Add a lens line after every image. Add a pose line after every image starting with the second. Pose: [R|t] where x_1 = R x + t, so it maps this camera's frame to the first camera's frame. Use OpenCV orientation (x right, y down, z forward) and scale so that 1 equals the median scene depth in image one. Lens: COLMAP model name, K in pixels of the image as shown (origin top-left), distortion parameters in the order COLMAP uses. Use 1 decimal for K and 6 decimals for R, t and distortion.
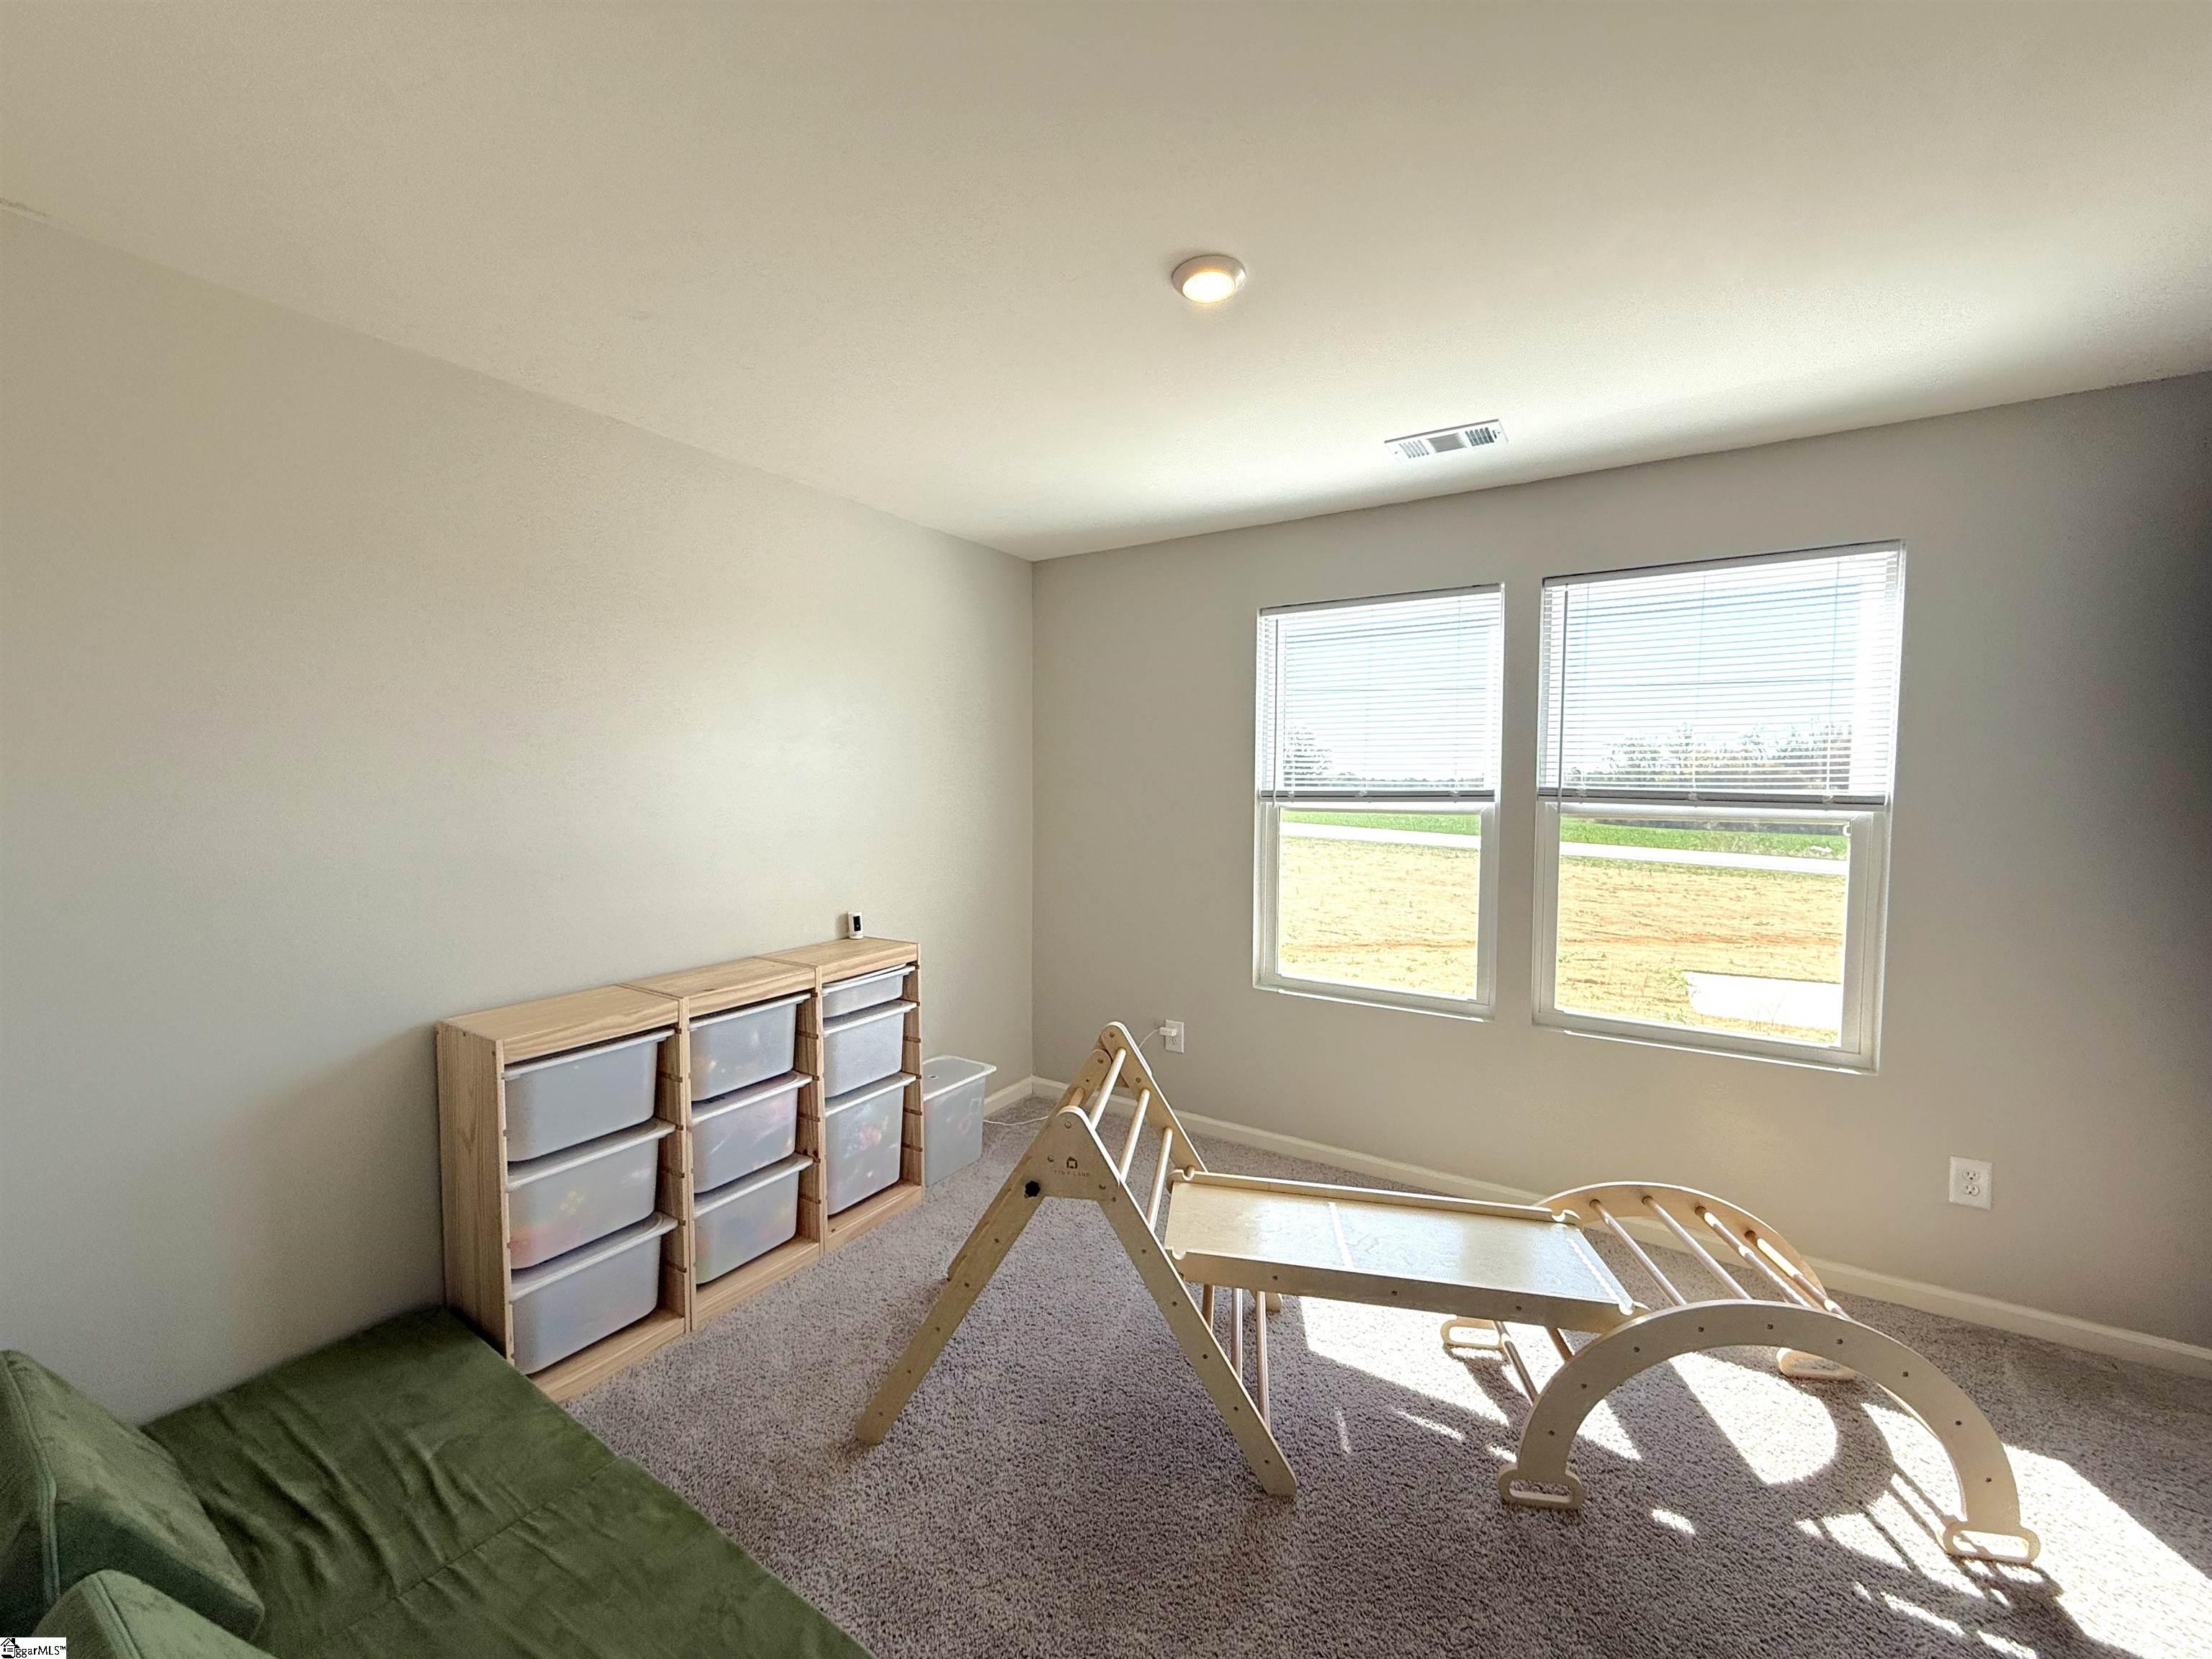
lens RADIAL K [[878.3, 0, 1099.5], [0, 878.3, 828.1], [0, 0, 1]] dist [-0.000152, -0.000369]
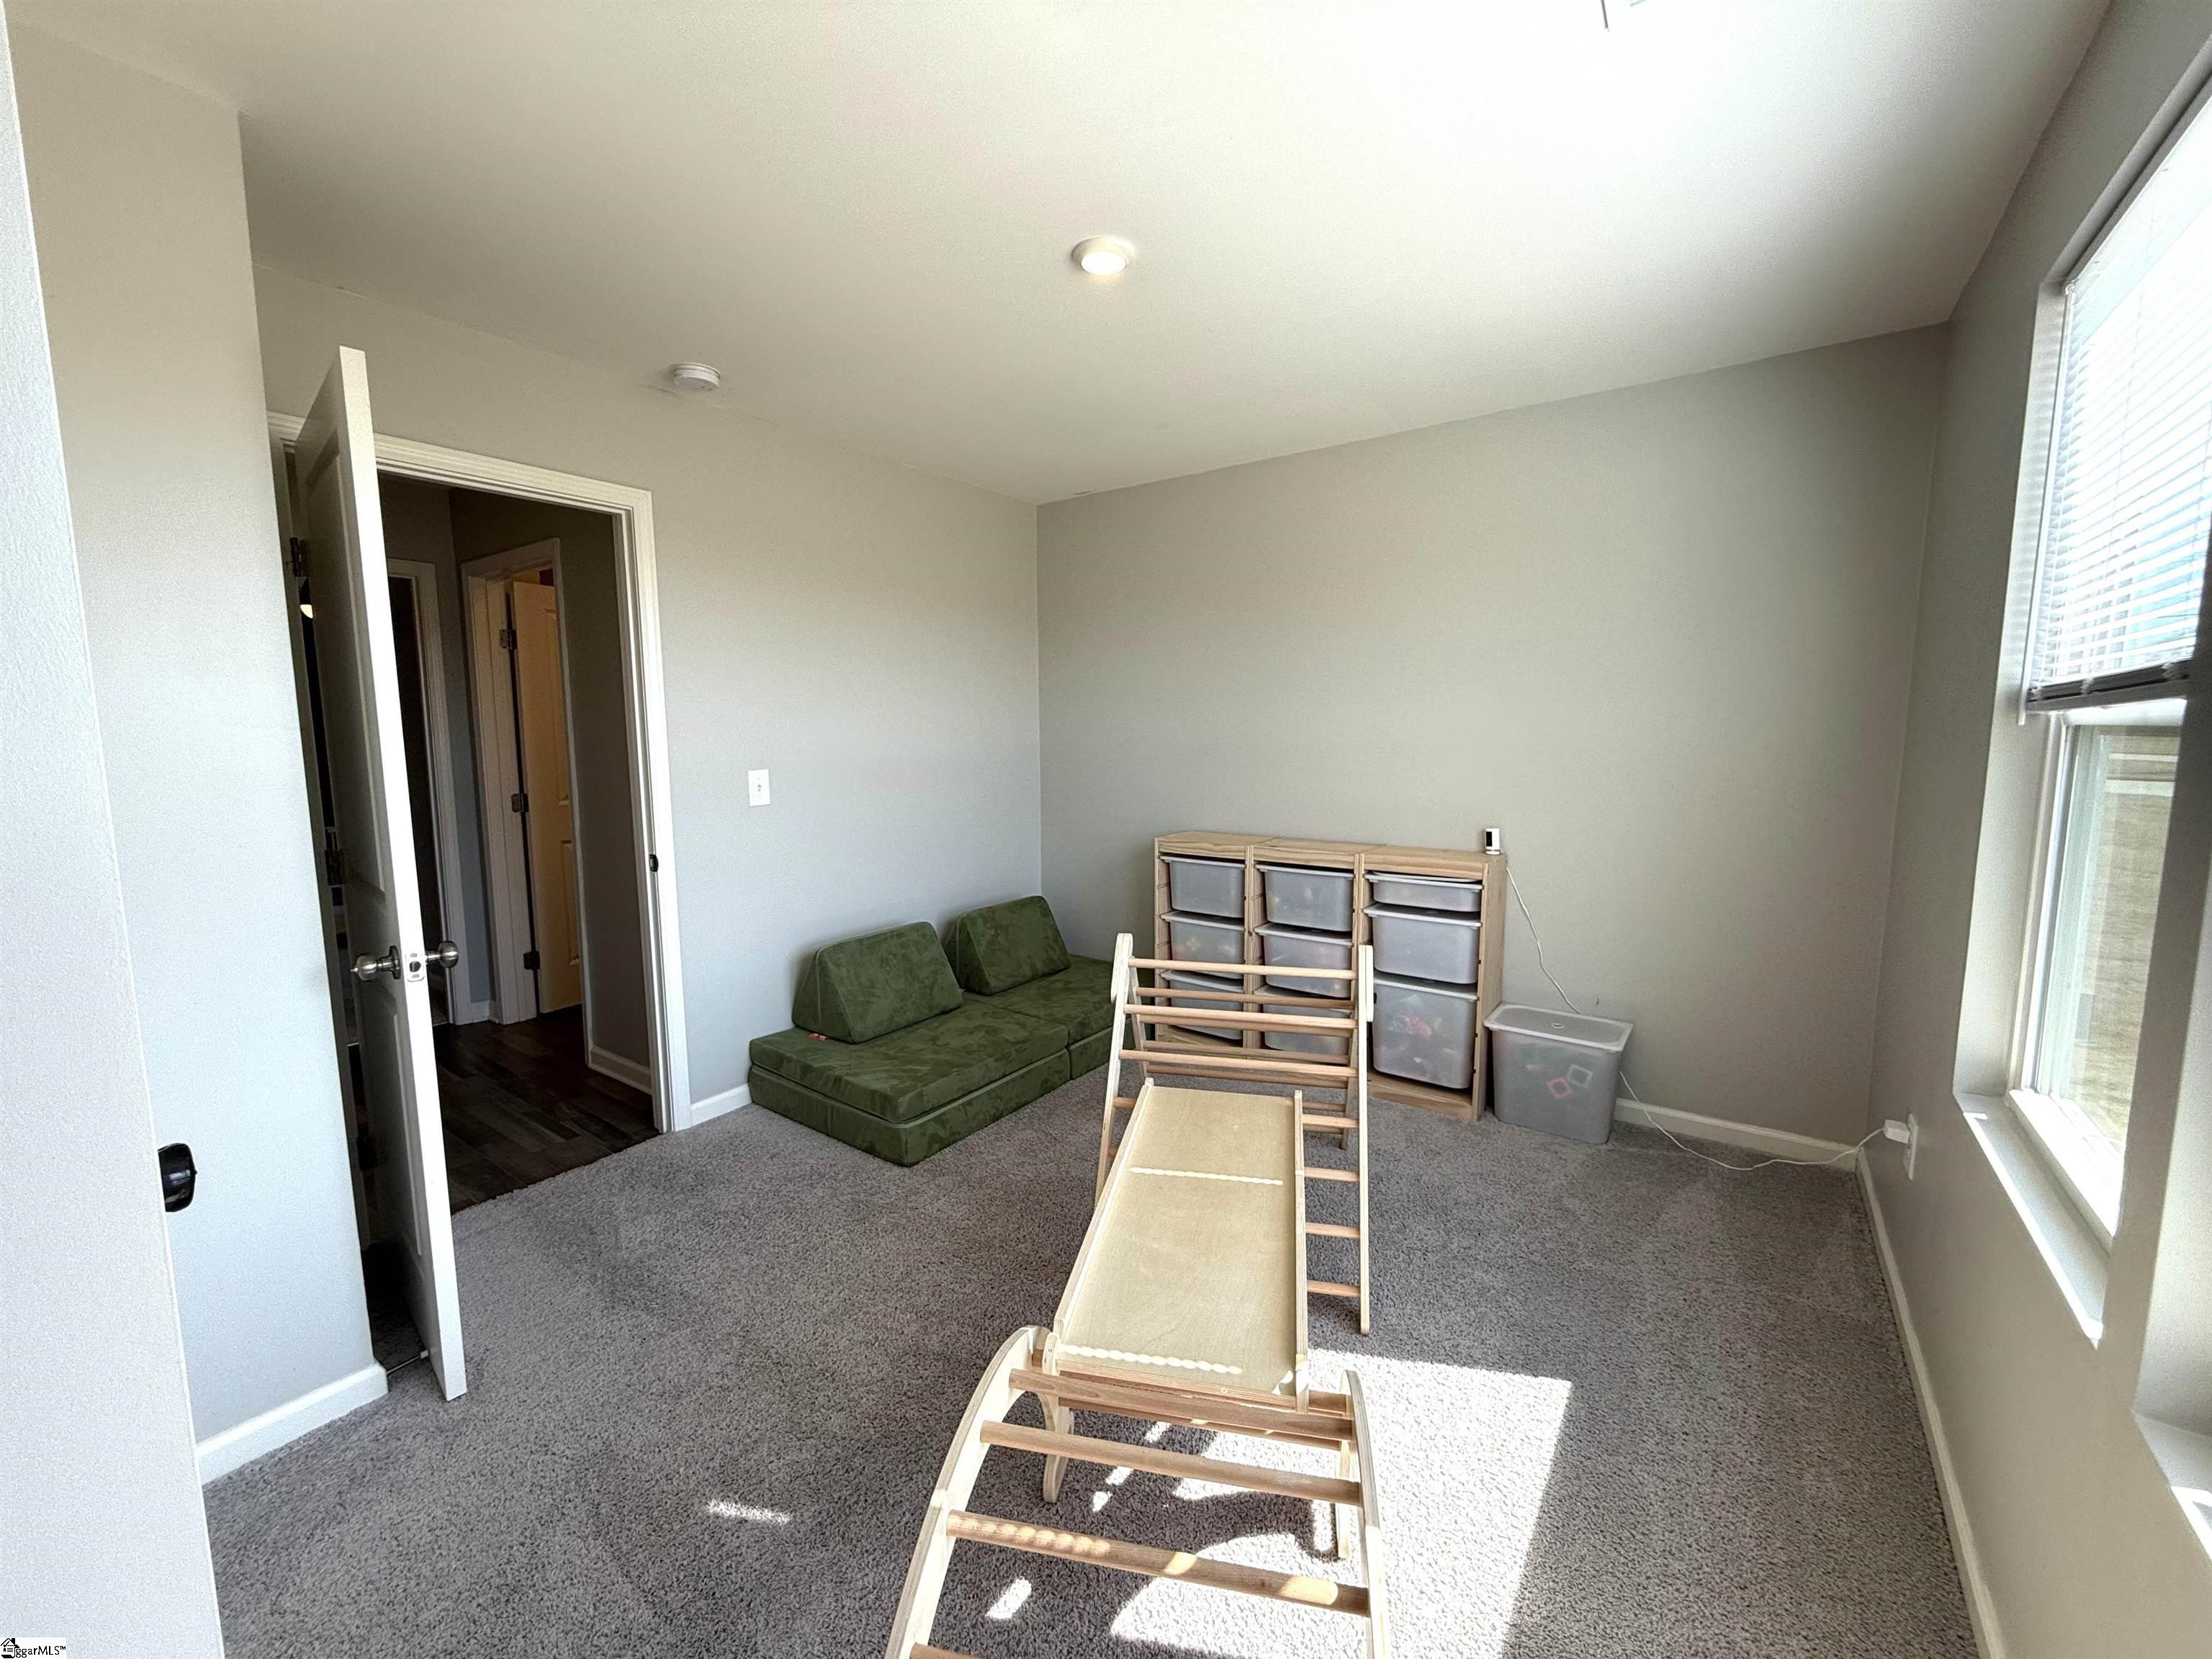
lens RADIAL K [[878.3, 0, 1099.5], [0, 878.3, 828.1], [0, 0, 1]] dist [-0.000152, -0.000369]
pose [[-0.065764, 0.109682, -0.991789, 0.841072], [-0.053058, 0.992150, 0.113240, 0.005780], [0.996424, 0.060069, -0.059428, 0.674520]]
